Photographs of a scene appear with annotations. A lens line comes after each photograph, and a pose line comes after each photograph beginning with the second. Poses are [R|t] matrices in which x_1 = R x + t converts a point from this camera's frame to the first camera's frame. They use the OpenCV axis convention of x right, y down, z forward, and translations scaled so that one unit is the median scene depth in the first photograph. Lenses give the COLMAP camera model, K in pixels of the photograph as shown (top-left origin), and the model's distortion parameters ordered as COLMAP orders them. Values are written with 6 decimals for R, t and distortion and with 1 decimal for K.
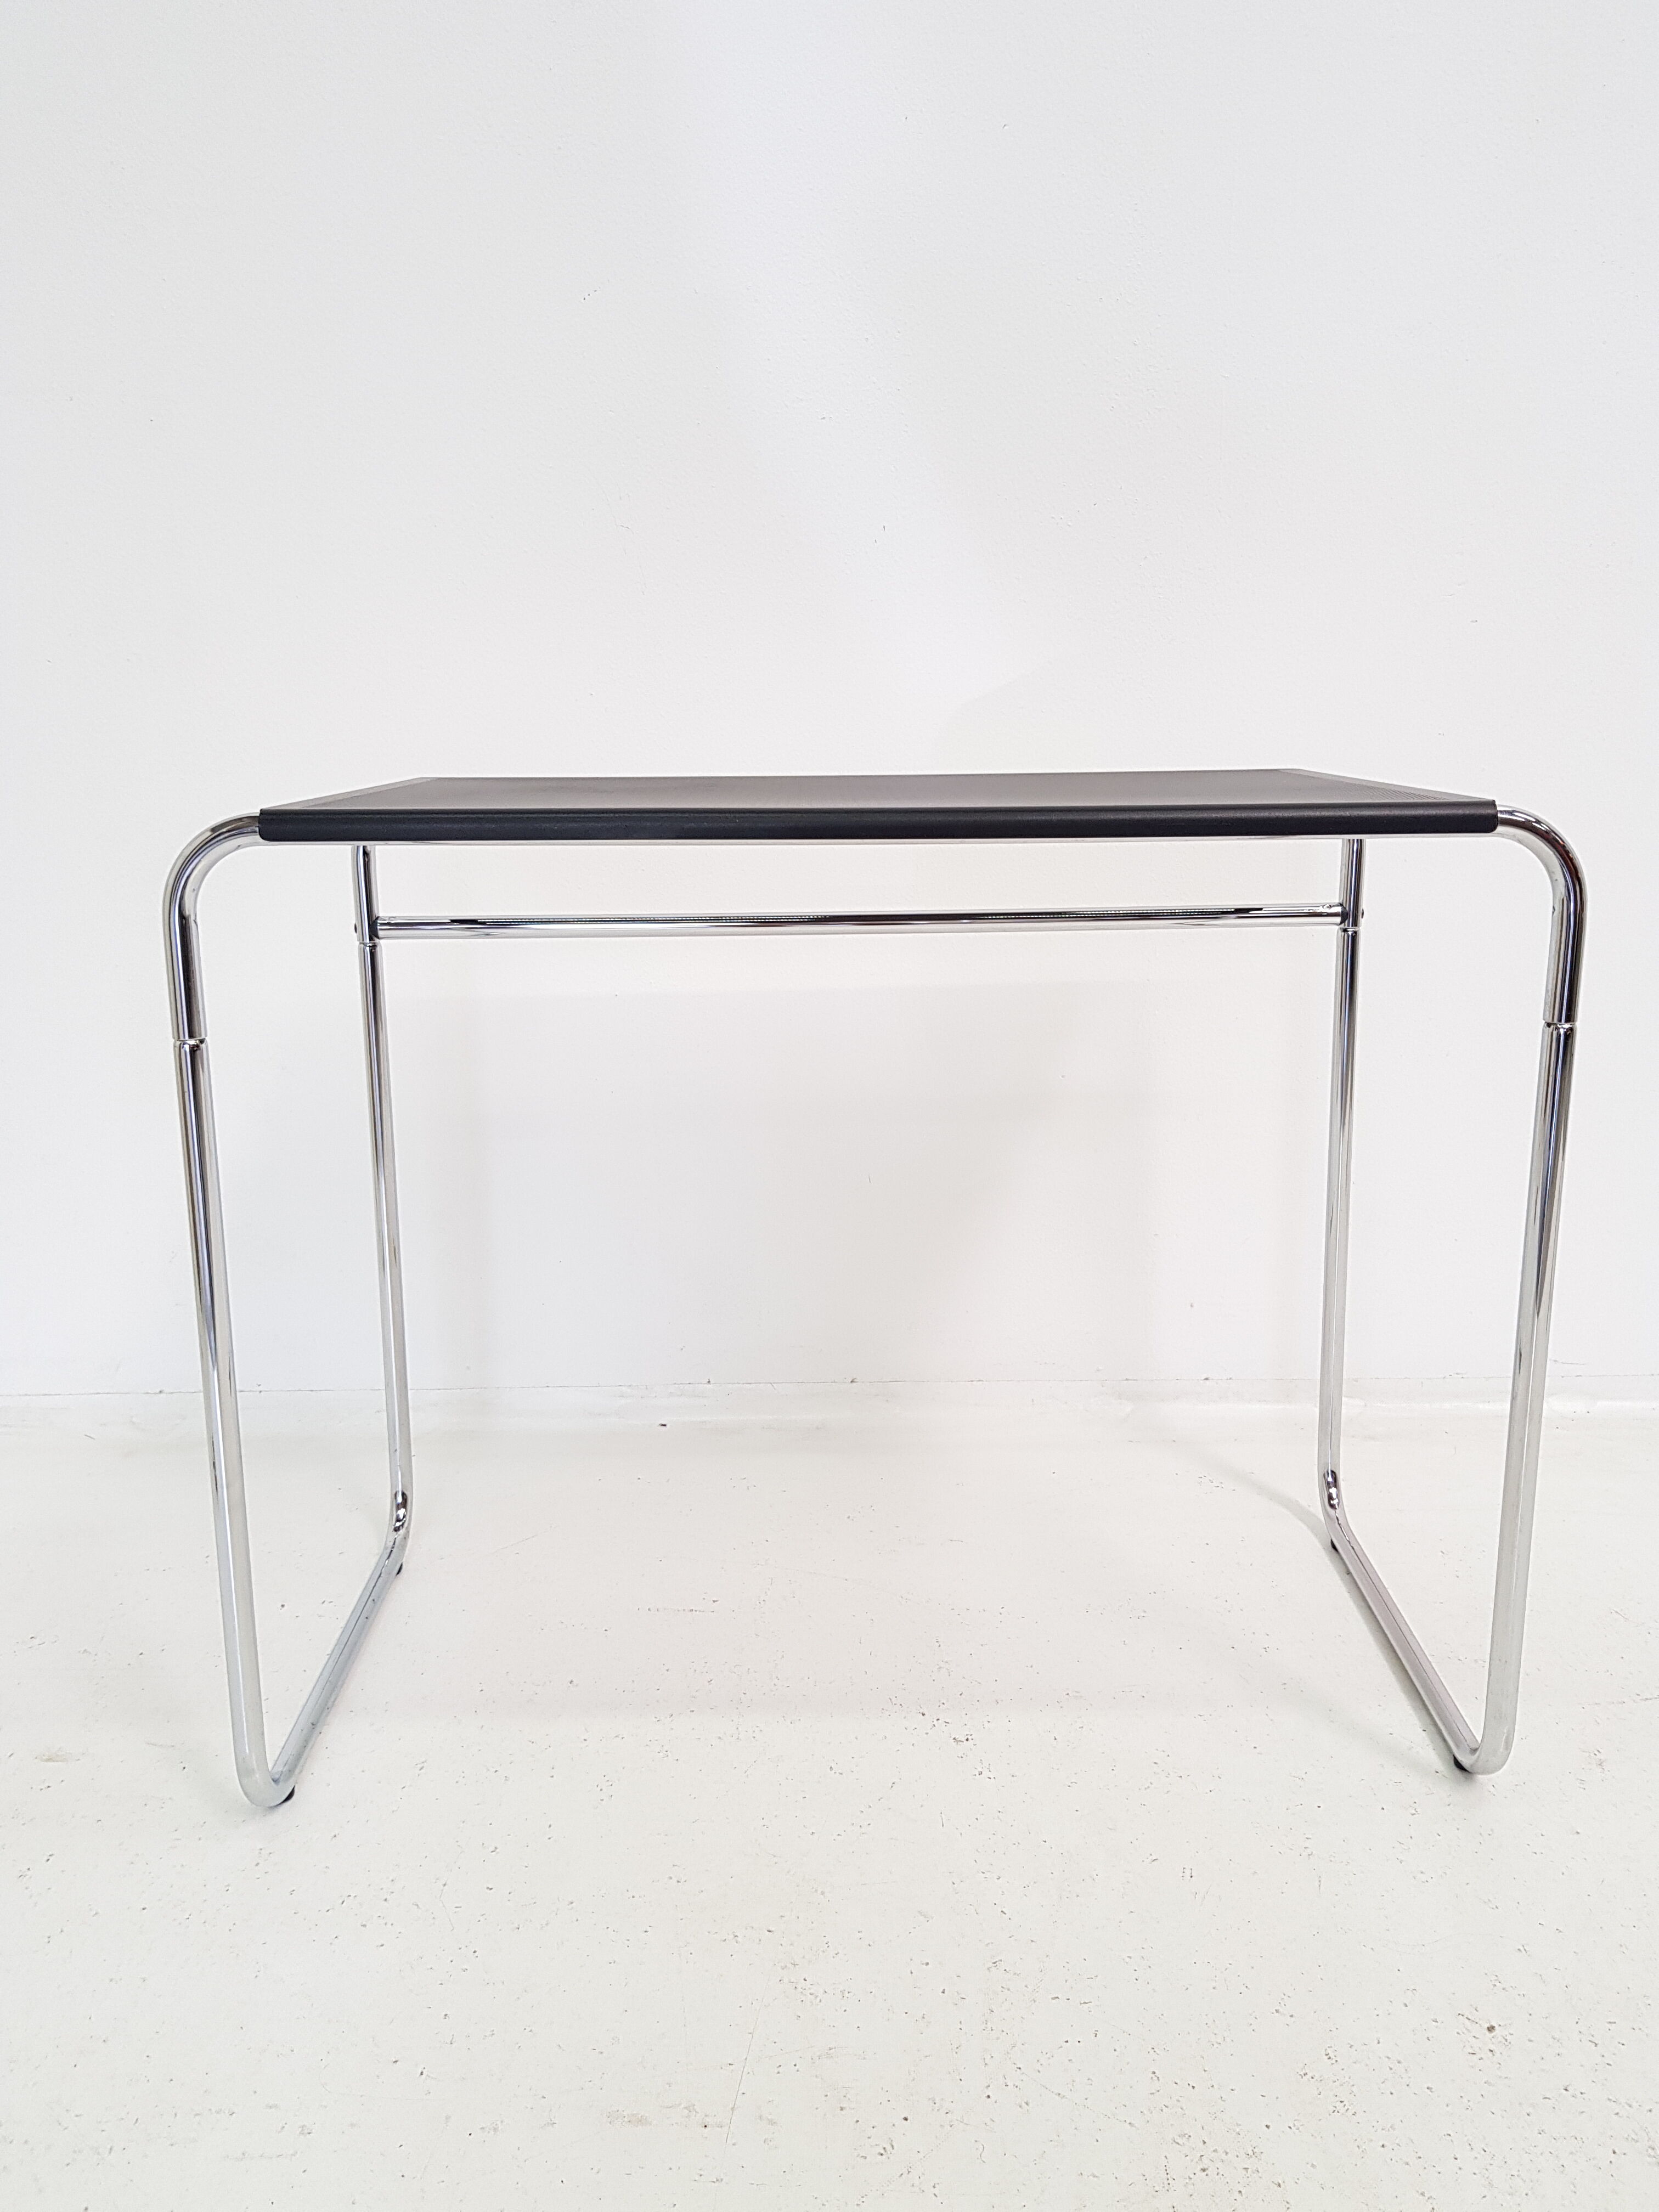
lens RADIAL K [[1839.1, 0, 843.3], [0, 1839.1, 1109.4], [0, 0, 1]] dist [-0.012617, -0.013332]
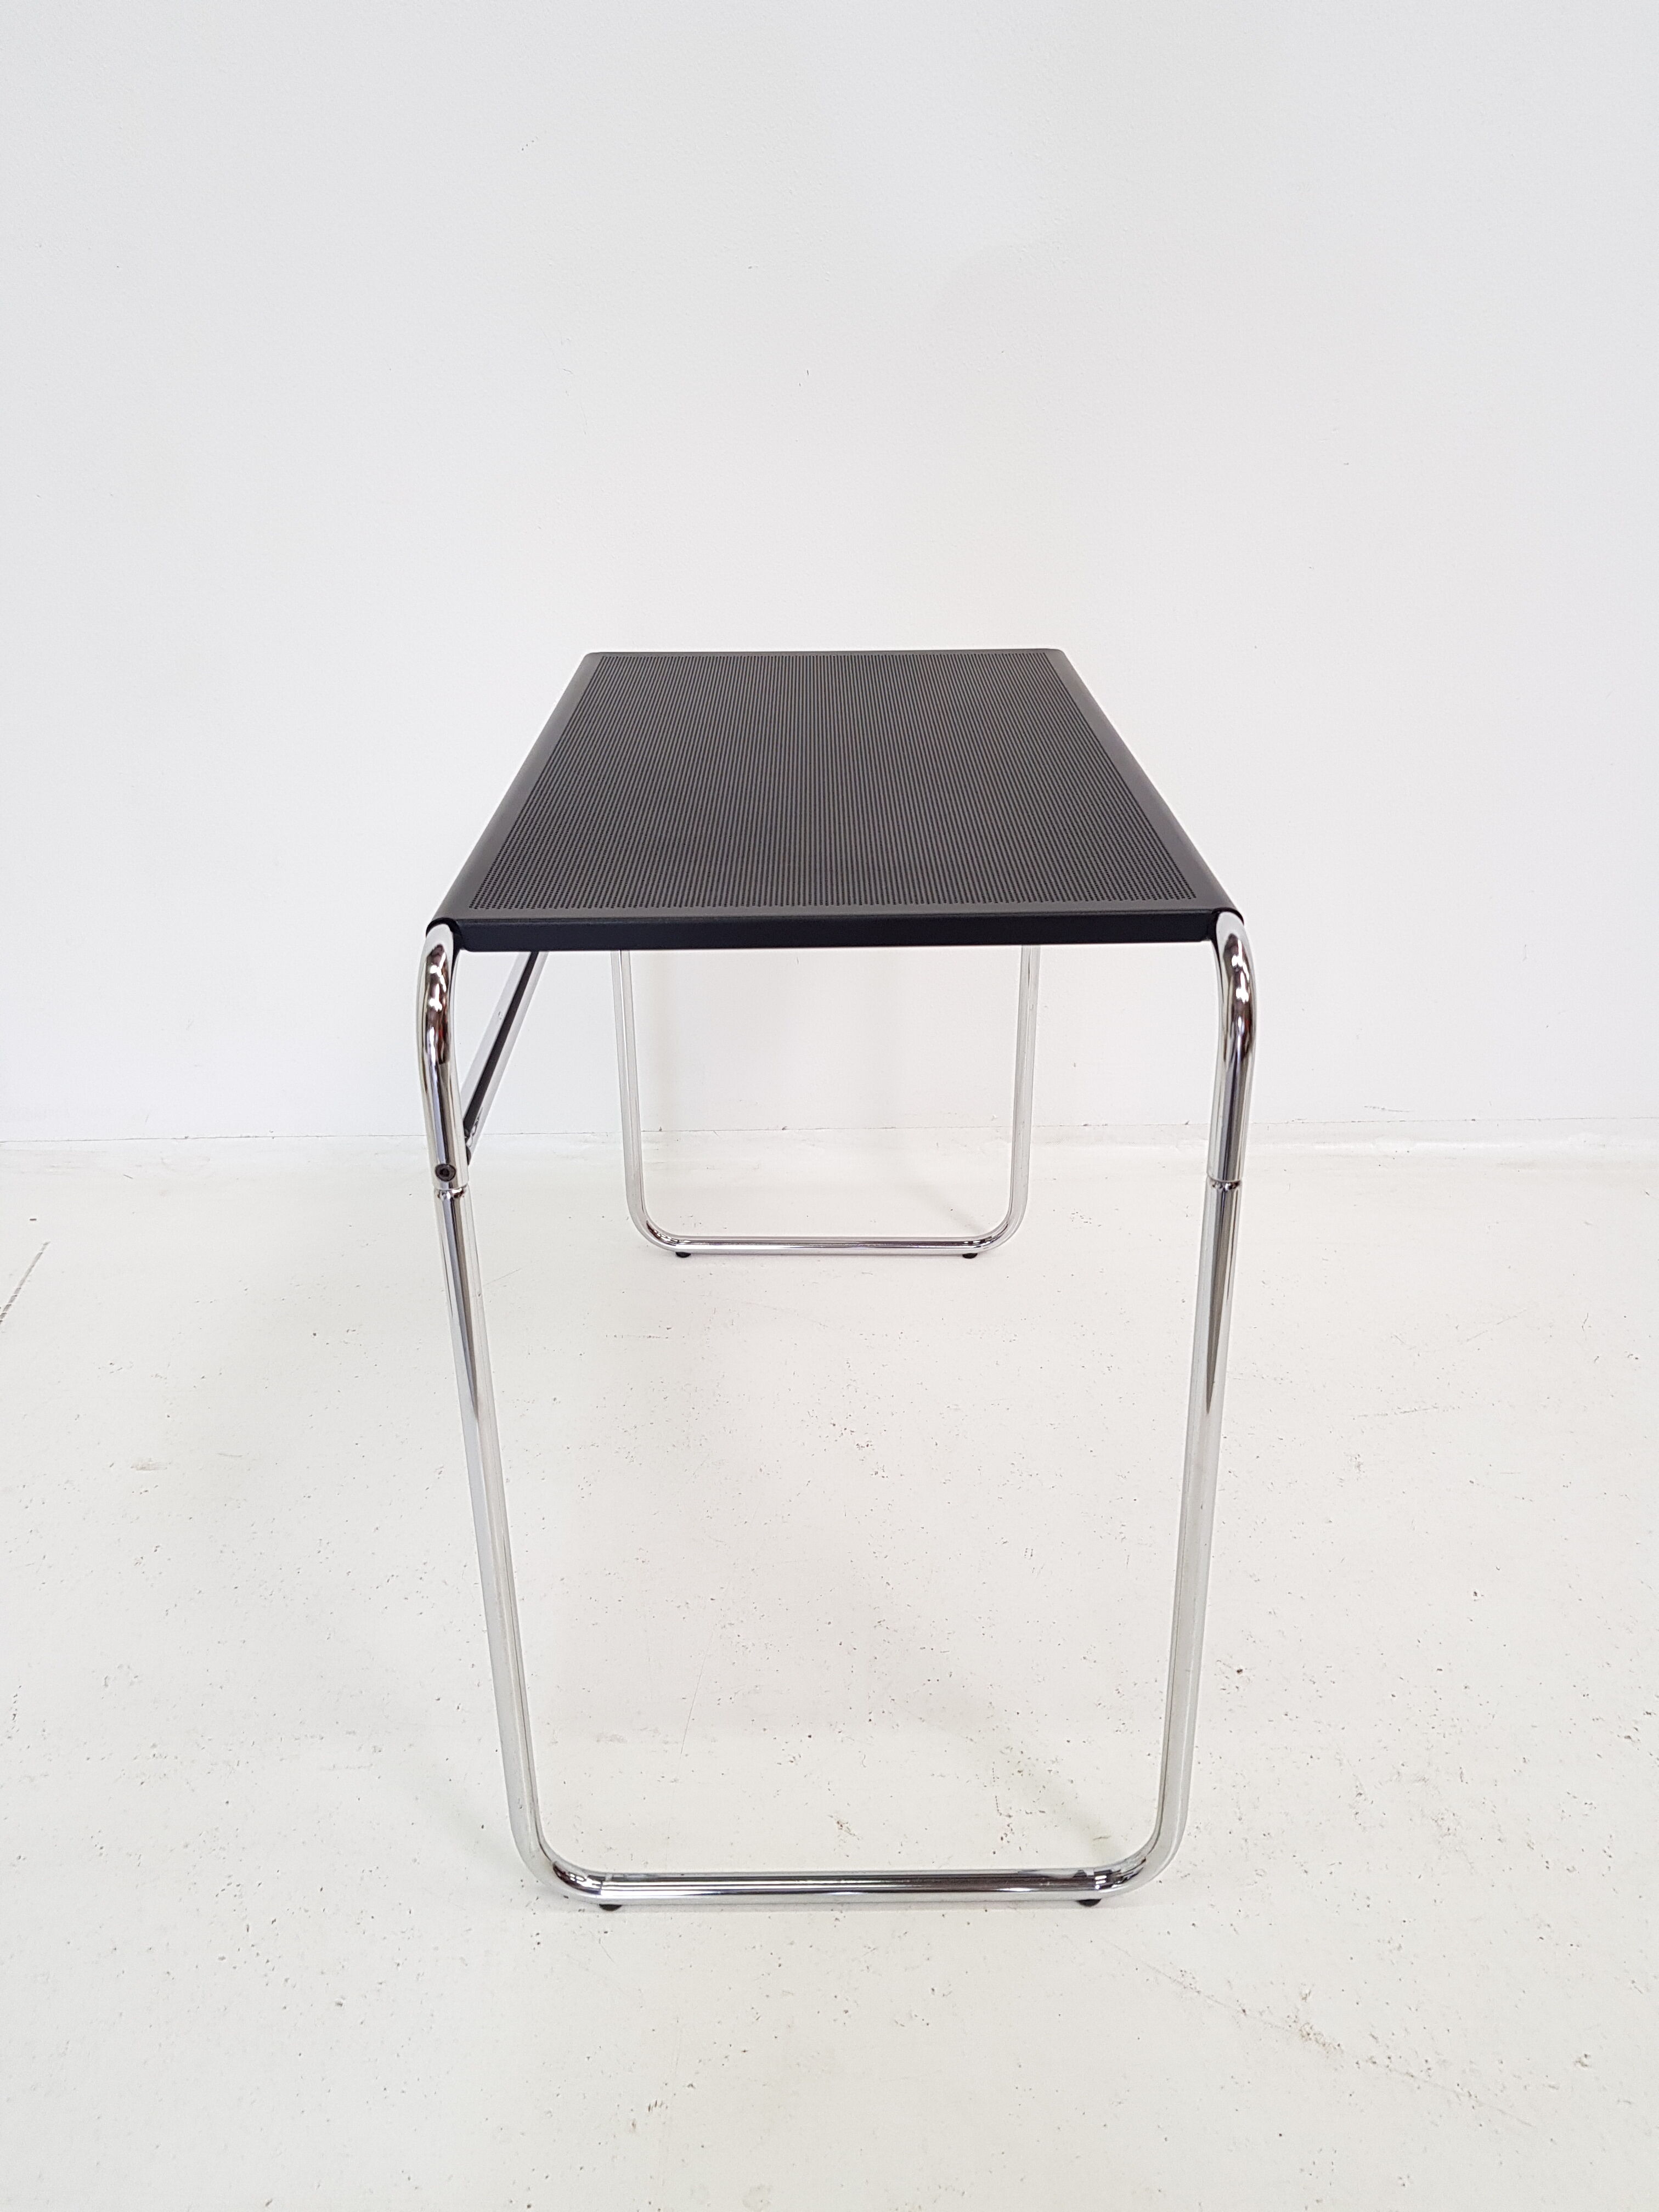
lens RADIAL K [[1825.5, 0, 824.0], [0, 1825.5, 1124.4], [0, 0, 1]] dist [0.055959, -0.156313]
pose [[0.999874, -0.003064, 0.015550, 0.020658], [-0.000490, 0.974686, 0.223579, -0.180691], [-0.015842, -0.223559, 0.974562, -0.216011]]
